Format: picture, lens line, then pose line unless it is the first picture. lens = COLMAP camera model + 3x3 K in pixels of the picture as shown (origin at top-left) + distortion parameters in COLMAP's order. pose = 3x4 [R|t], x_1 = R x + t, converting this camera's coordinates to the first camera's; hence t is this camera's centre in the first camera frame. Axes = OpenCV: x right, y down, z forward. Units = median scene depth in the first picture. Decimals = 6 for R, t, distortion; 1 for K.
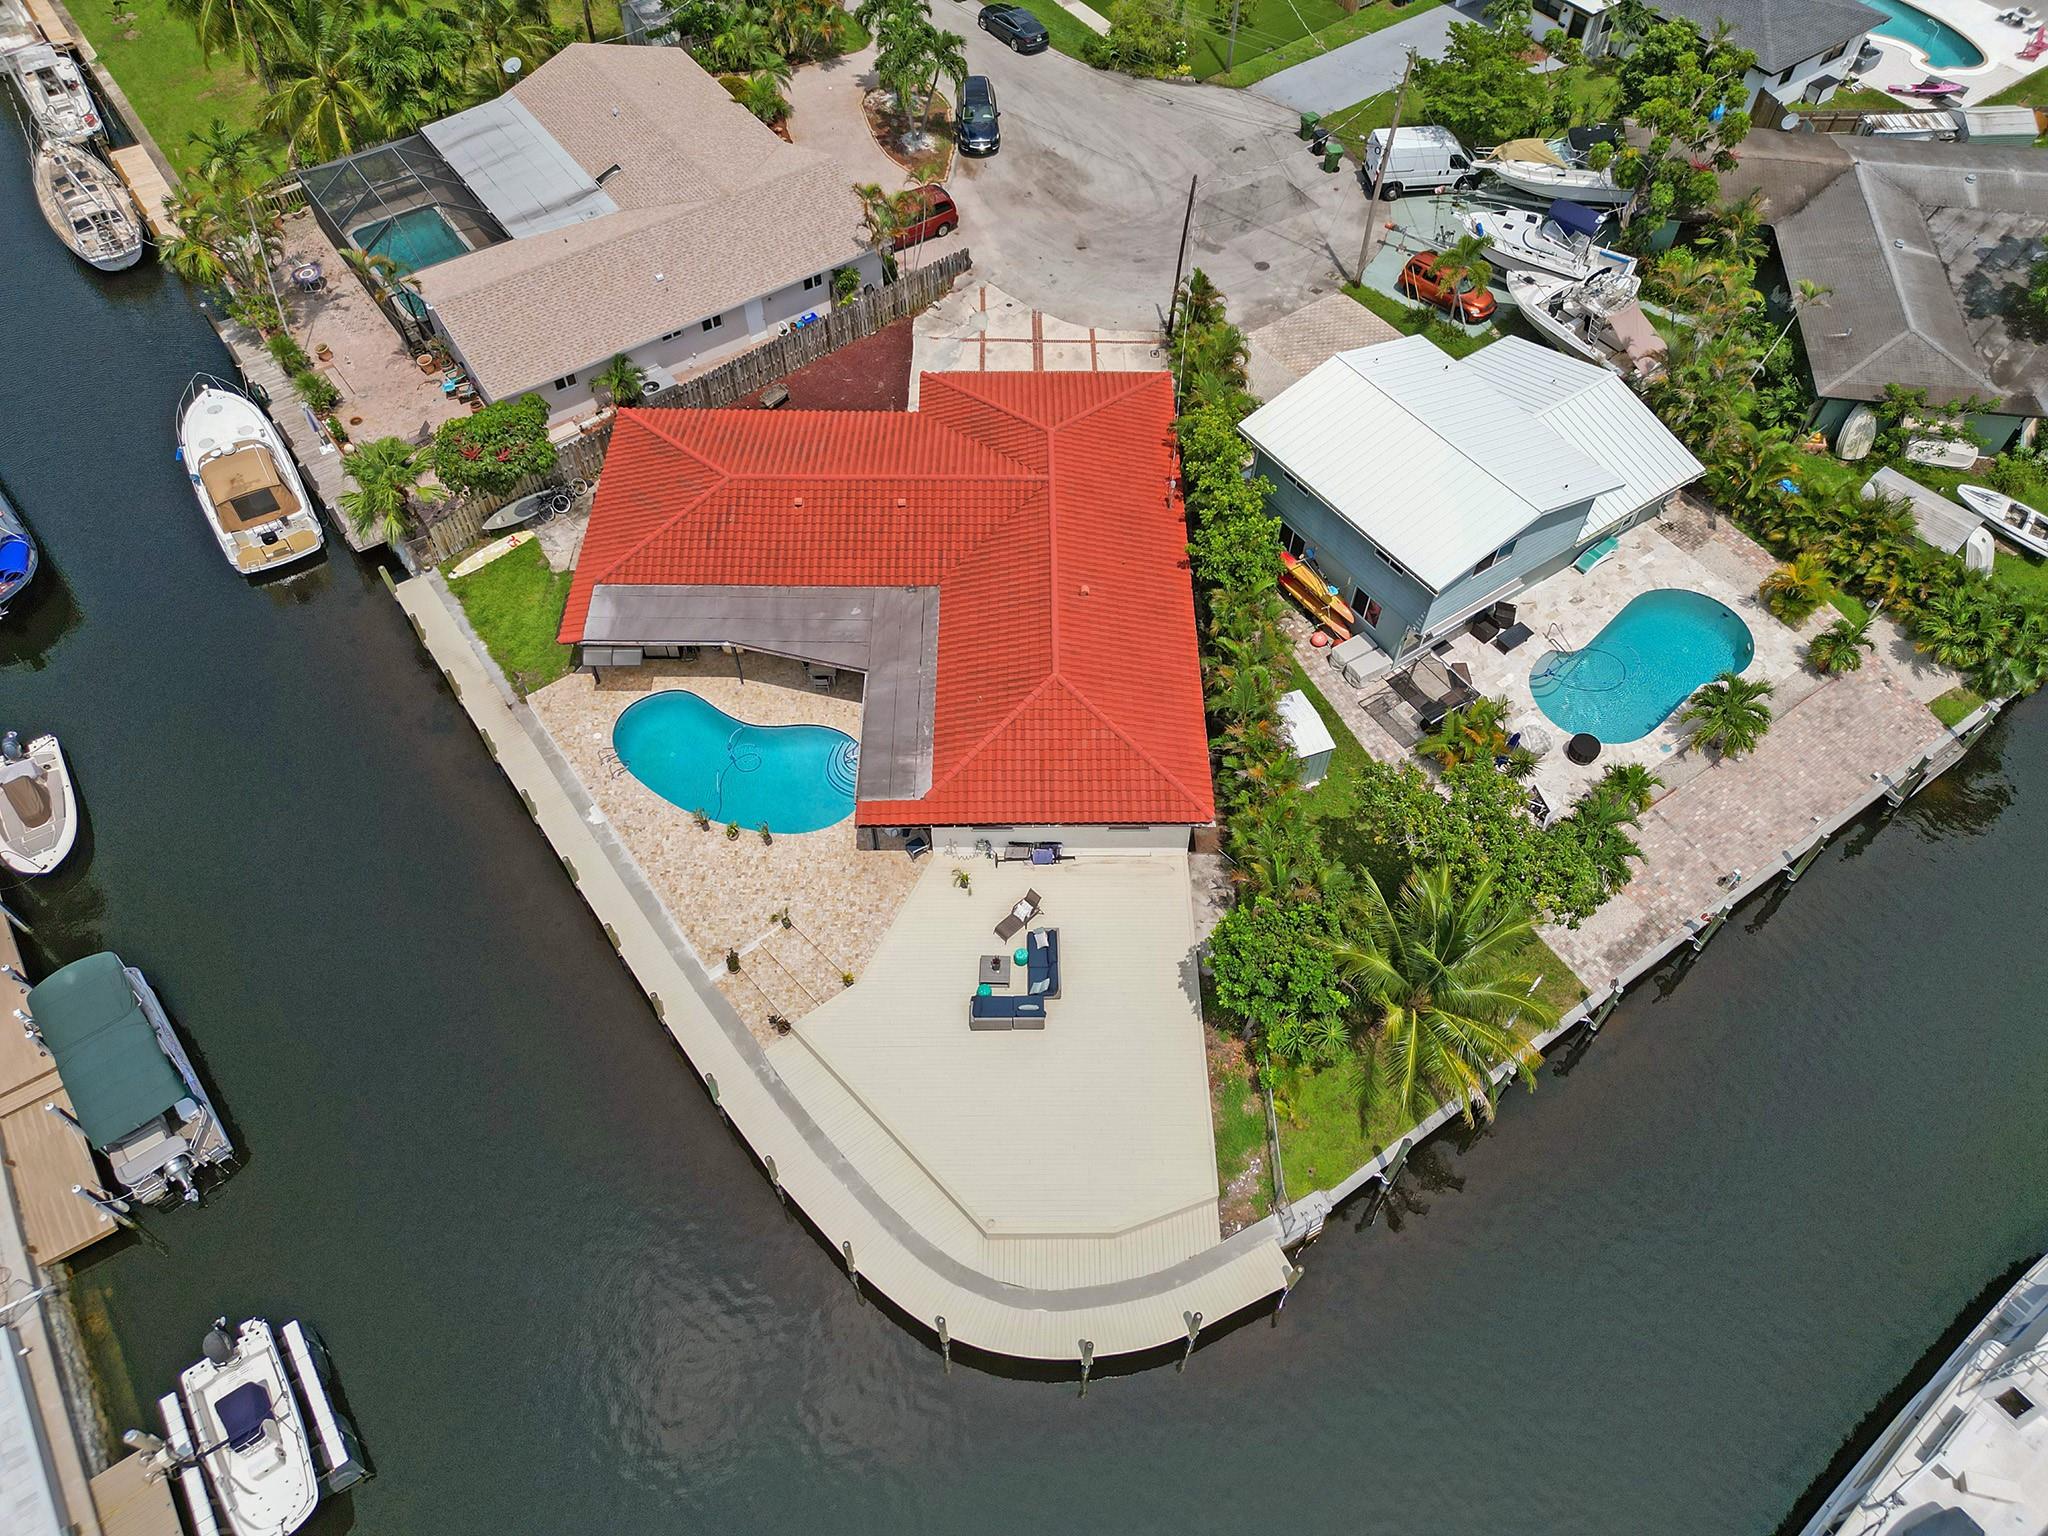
lens RADIAL K [[1329.3, 0, 1024.0], [0, 1329.3, 768.0], [0, 0, 1]] dist [0.064050, -0.051731]
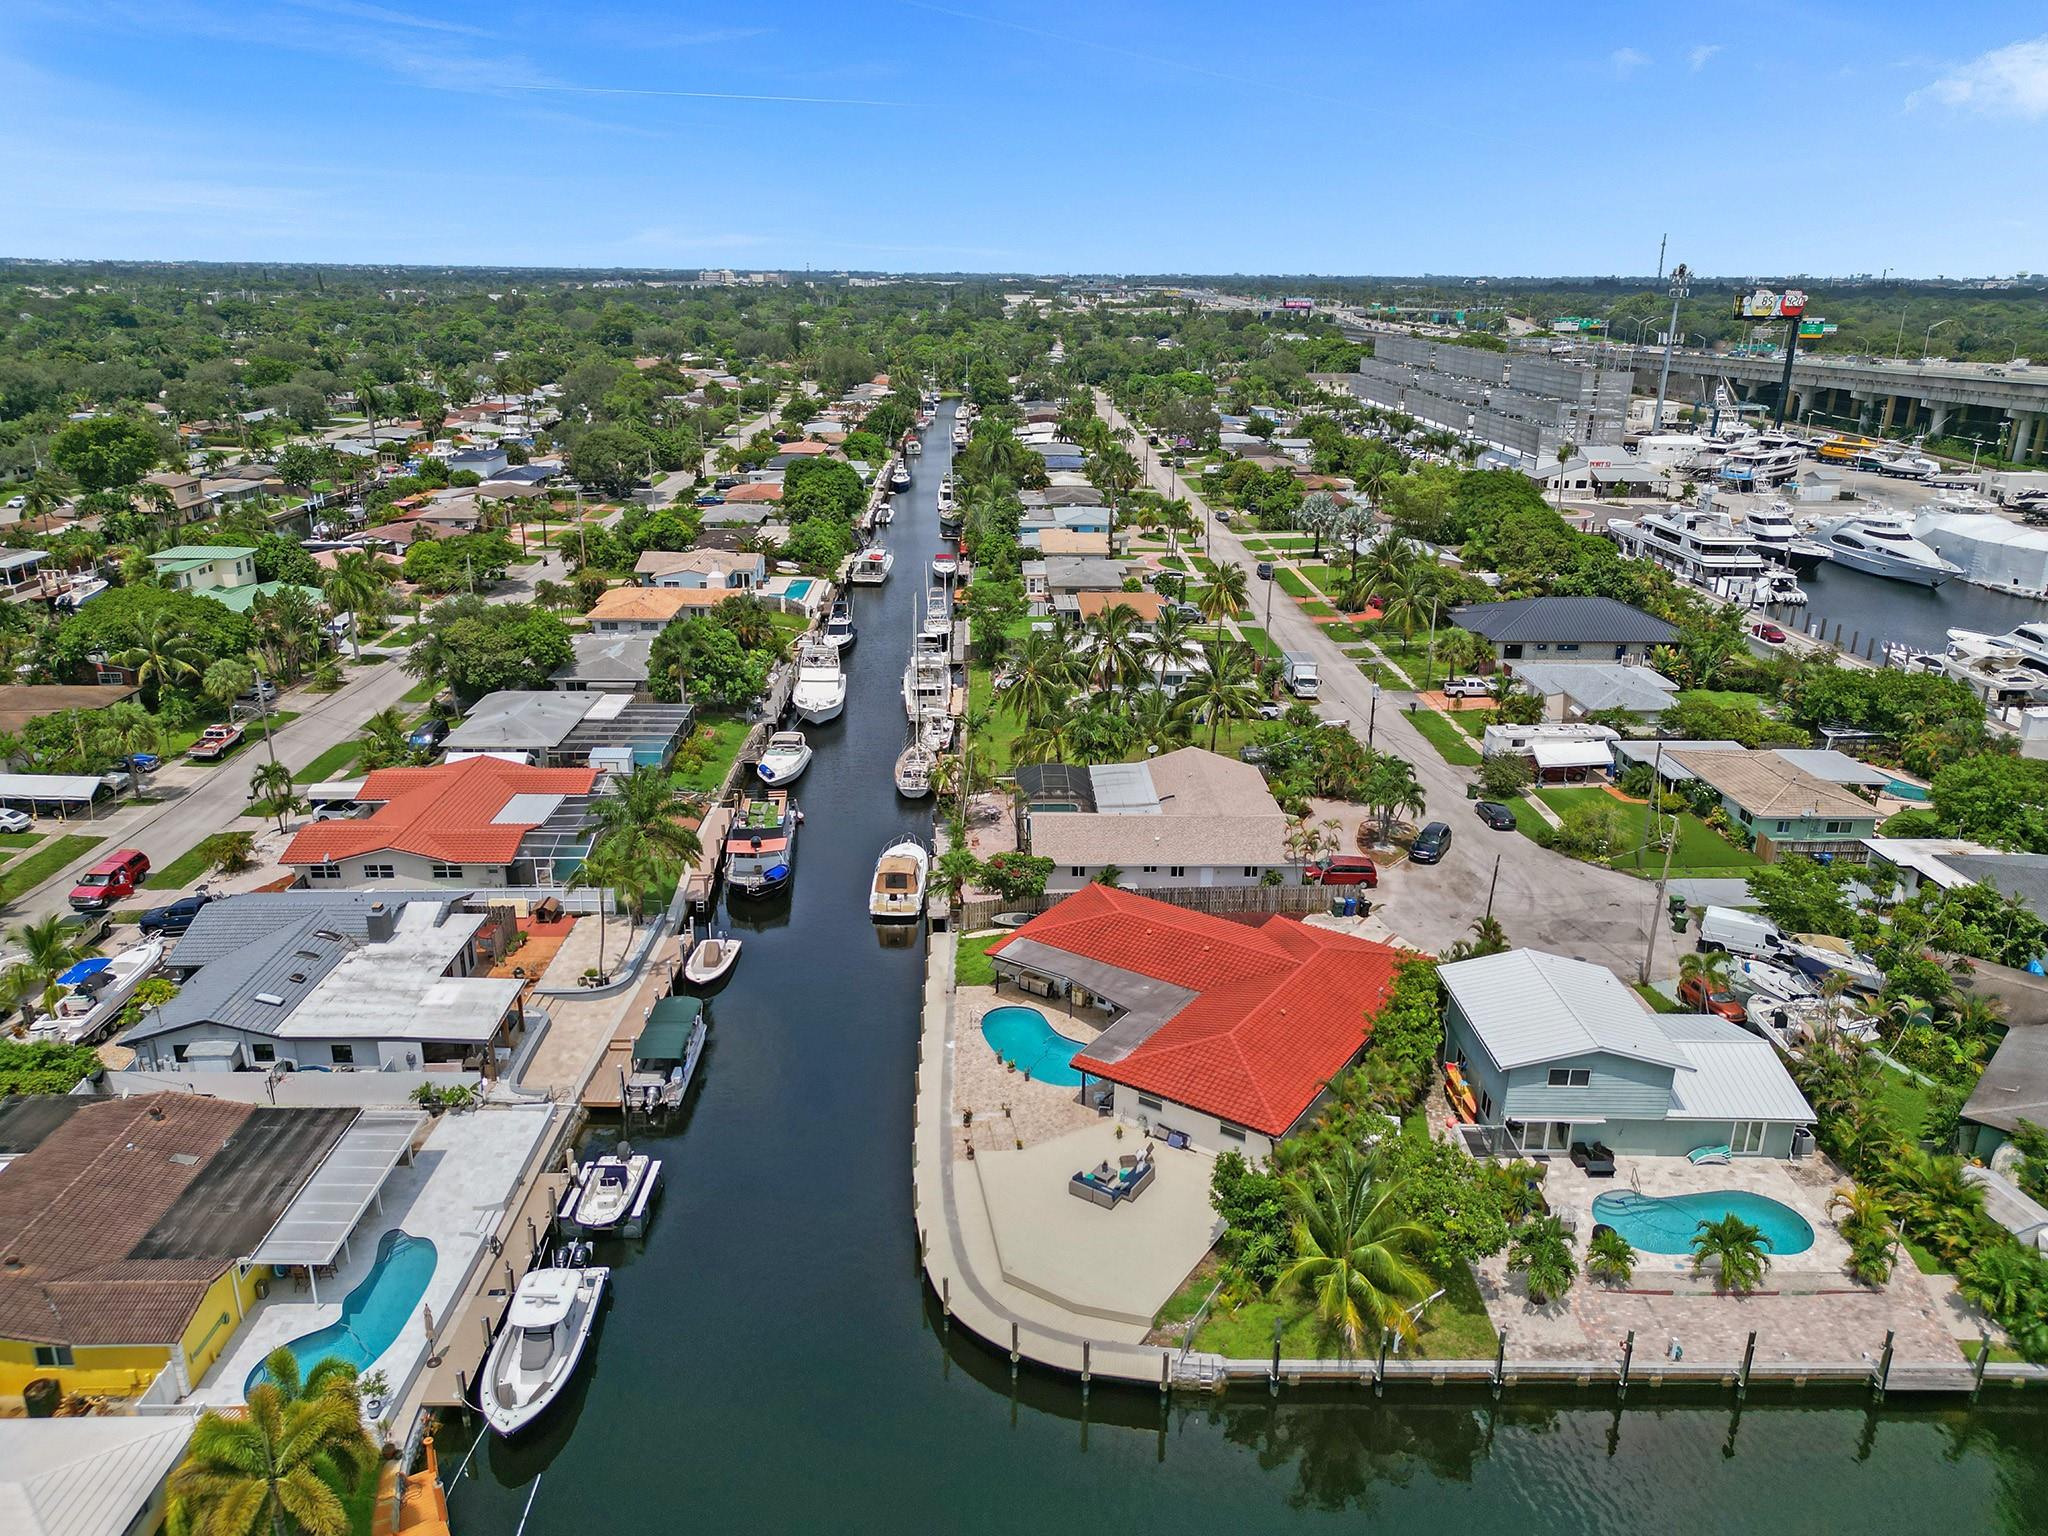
lens RADIAL K [[1329.3, 0, 1024.0], [0, 1329.3, 768.0], [0, 0, 1]] dist [0.064050, -0.051731]
pose [[0.827203, 0.199072, -0.525458, 0.440101], [-0.466115, 0.765347, -0.443826, 0.374755], [0.313804, 0.612057, 0.725888, -0.285971]]
